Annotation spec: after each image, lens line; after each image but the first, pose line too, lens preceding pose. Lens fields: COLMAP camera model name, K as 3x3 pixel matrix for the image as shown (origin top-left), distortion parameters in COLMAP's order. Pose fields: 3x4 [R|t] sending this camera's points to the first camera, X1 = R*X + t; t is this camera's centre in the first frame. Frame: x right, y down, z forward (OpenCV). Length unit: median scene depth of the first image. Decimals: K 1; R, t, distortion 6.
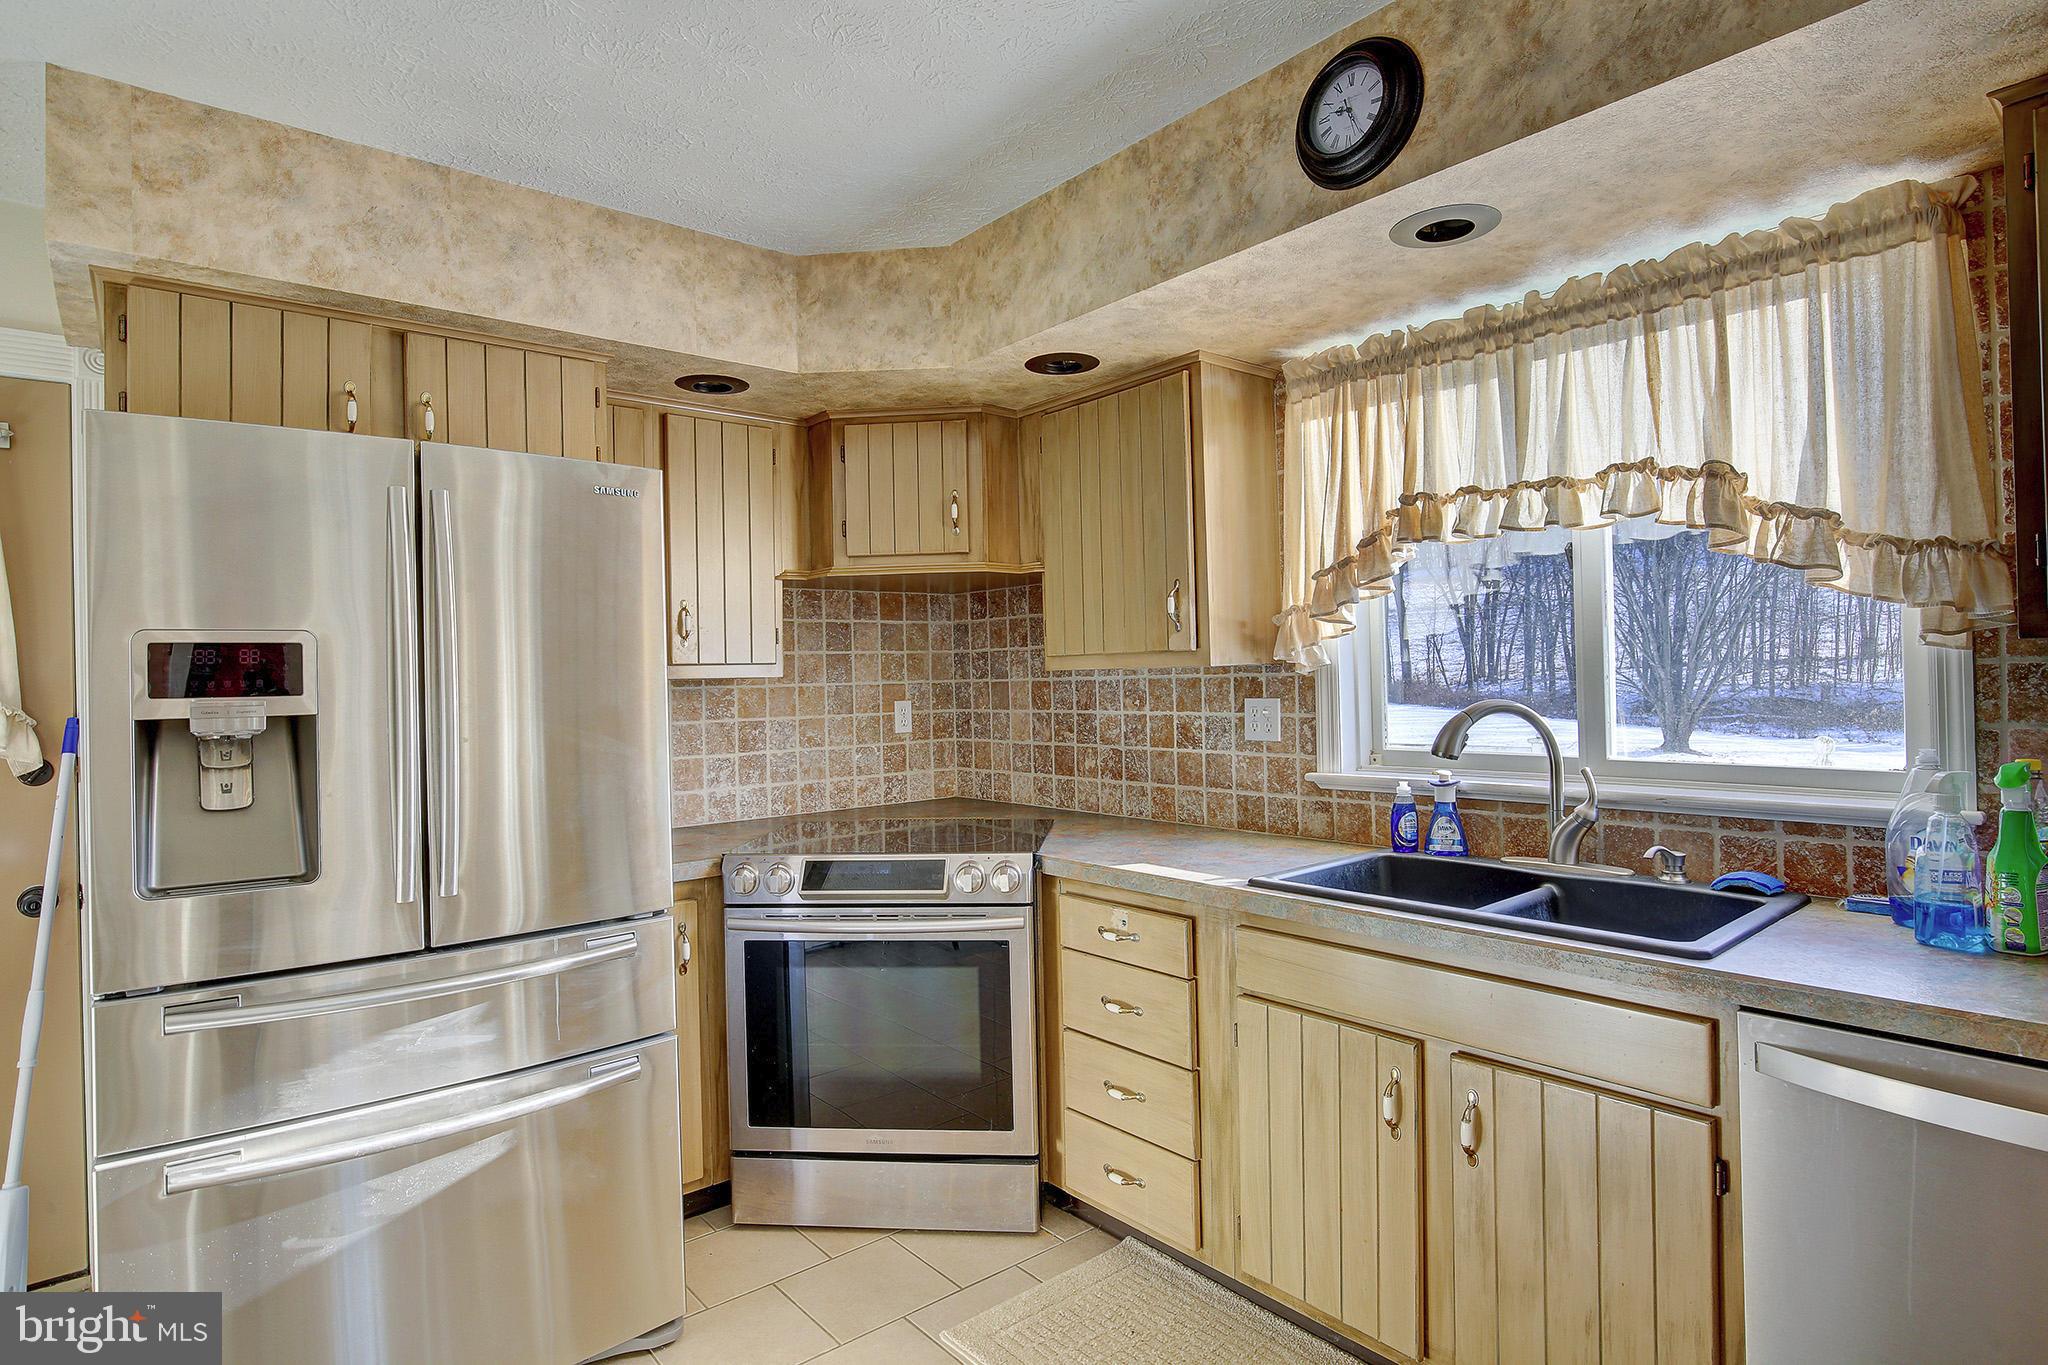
lens RADIAL K [[1084.6, 0, 1028.0], [0, 1084.6, 673.2], [0, 0, 1]] dist [-0.019046, 0.001195]
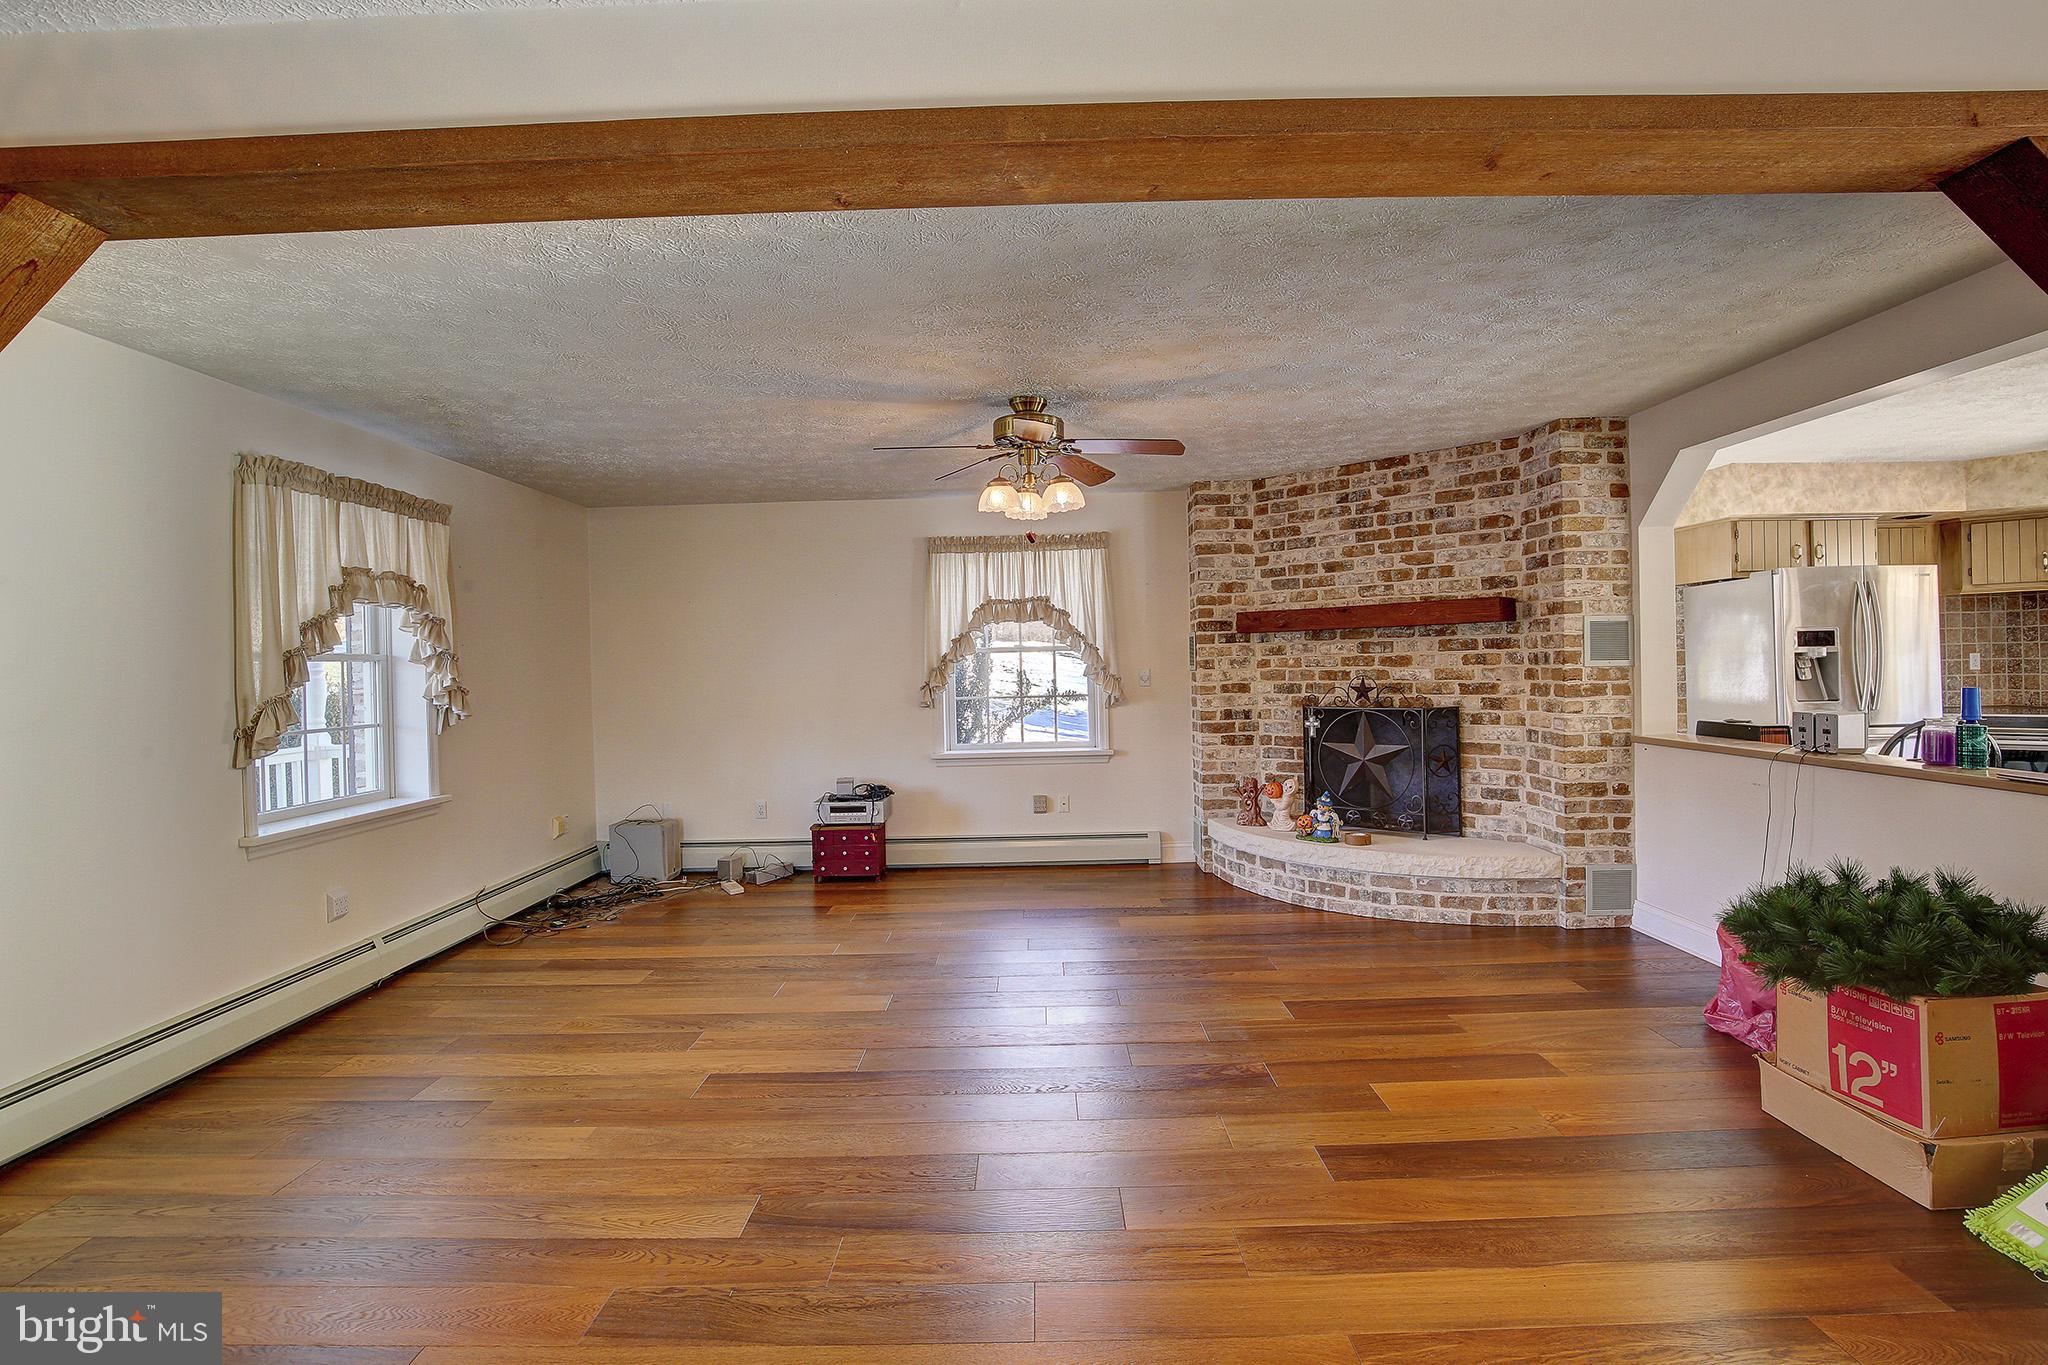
lens RADIAL K [[955.3, 0, 1033.2], [0, 955.3, 667.3], [0, 0, 1]] dist [-0.012632, 0.000599]
pose [[0.775440, 0.005910, -0.631394, -0.518972], [0.007872, 0.999788, 0.019027, 0.007788], [0.631373, -0.019724, 0.775229, -1.995869]]
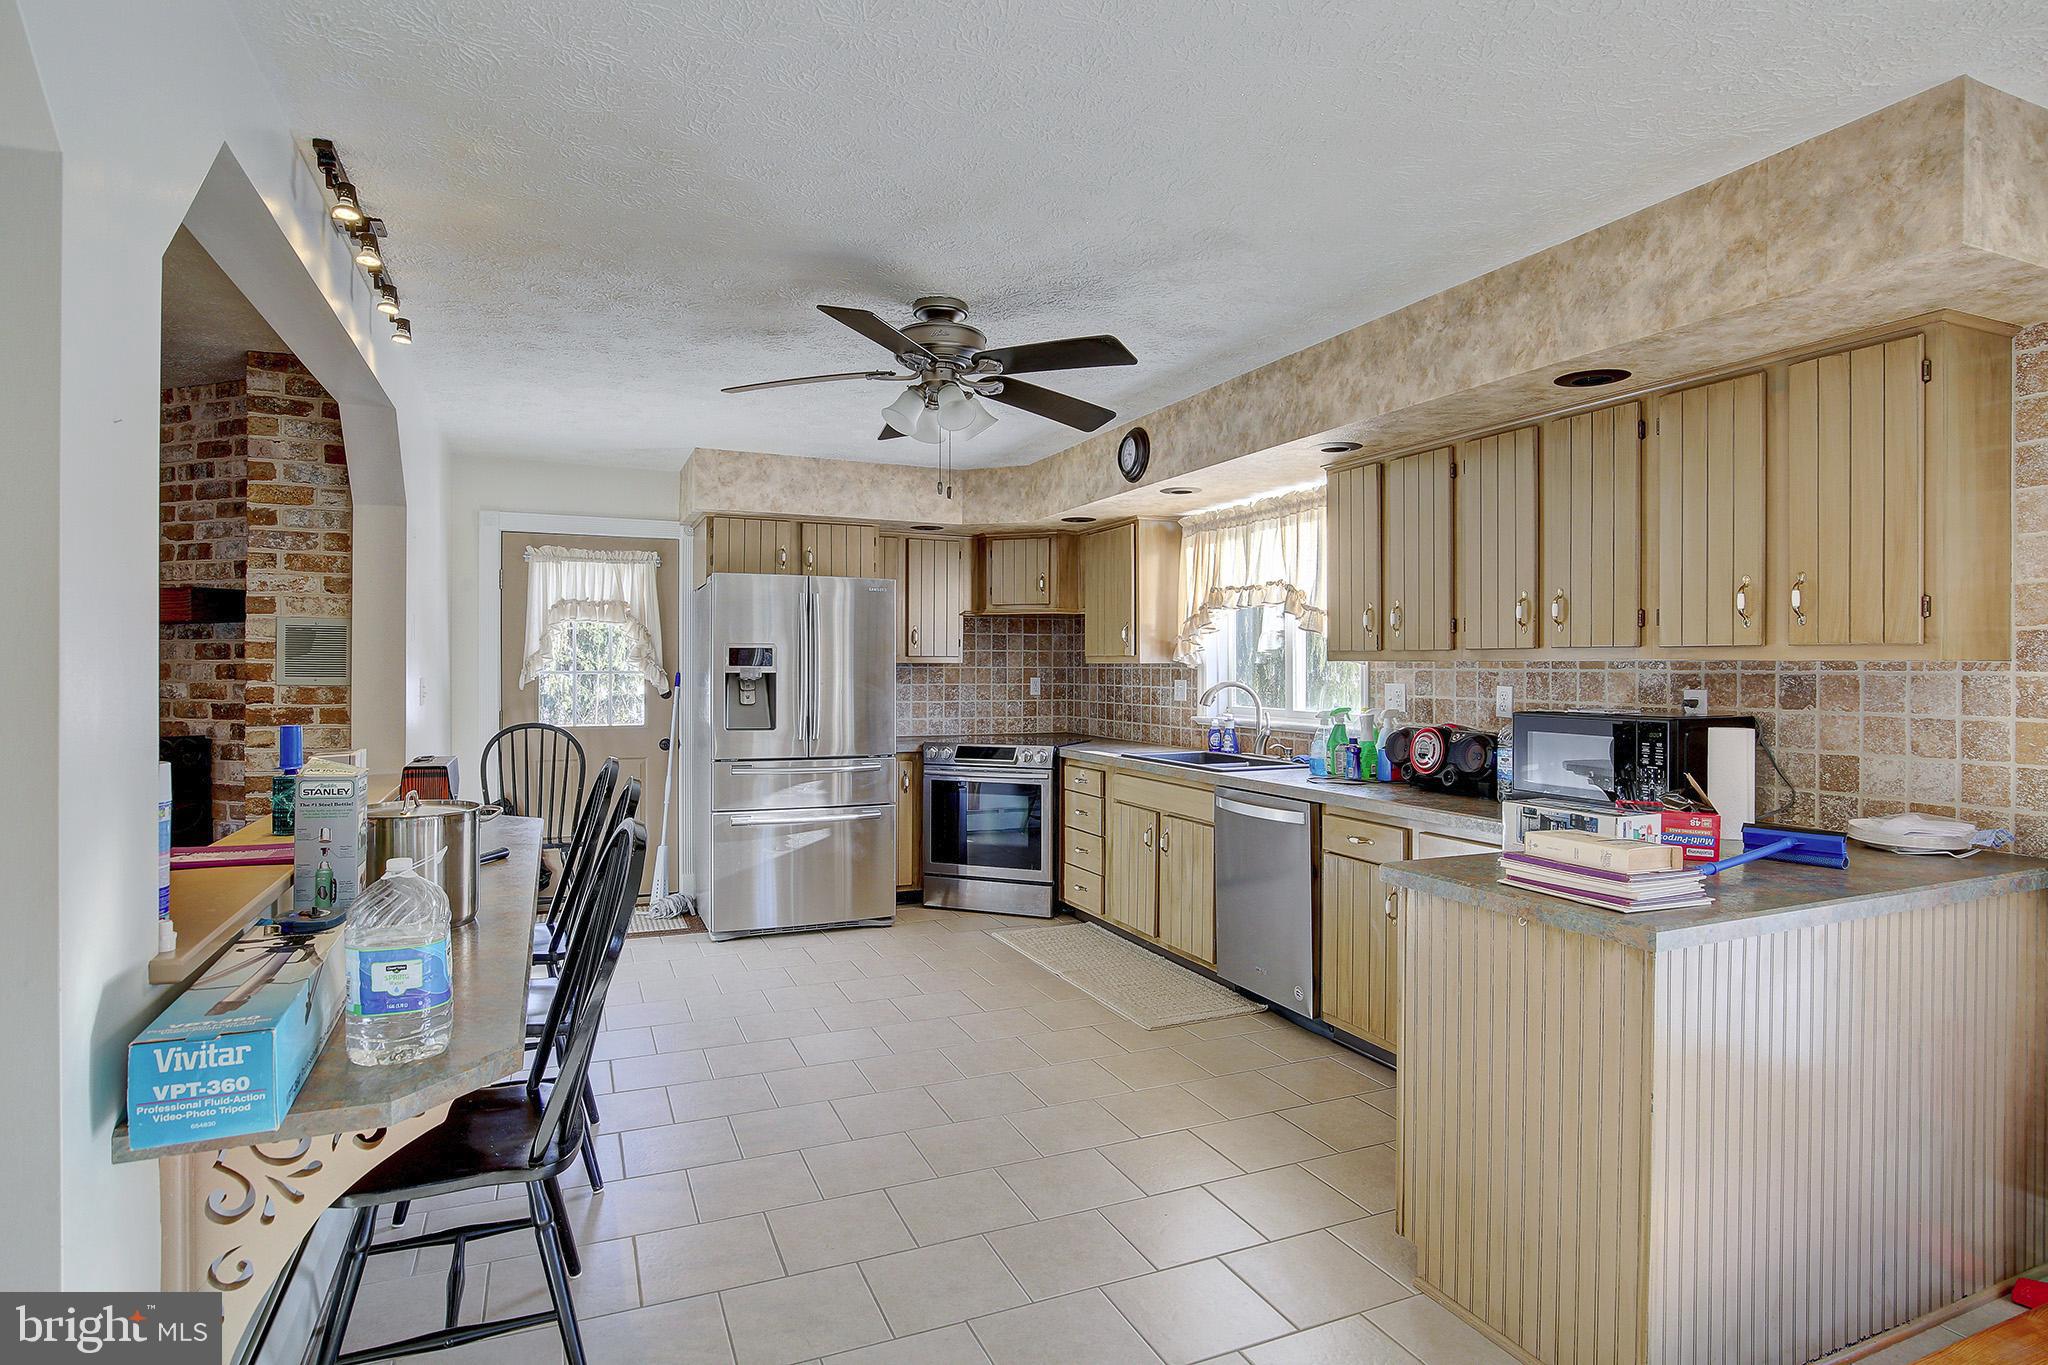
lens RADIAL K [[1084.6, 0, 1024.0], [0, 1084.6, 672.0], [0, 0, 1]] dist [-0.019046, 0.001195]
pose [[0.959067, 0.026182, -0.281965, 0.564341], [-0.023021, 0.999630, 0.014519, -0.015153], [0.282240, -0.007434, 0.959315, -1.131831]]
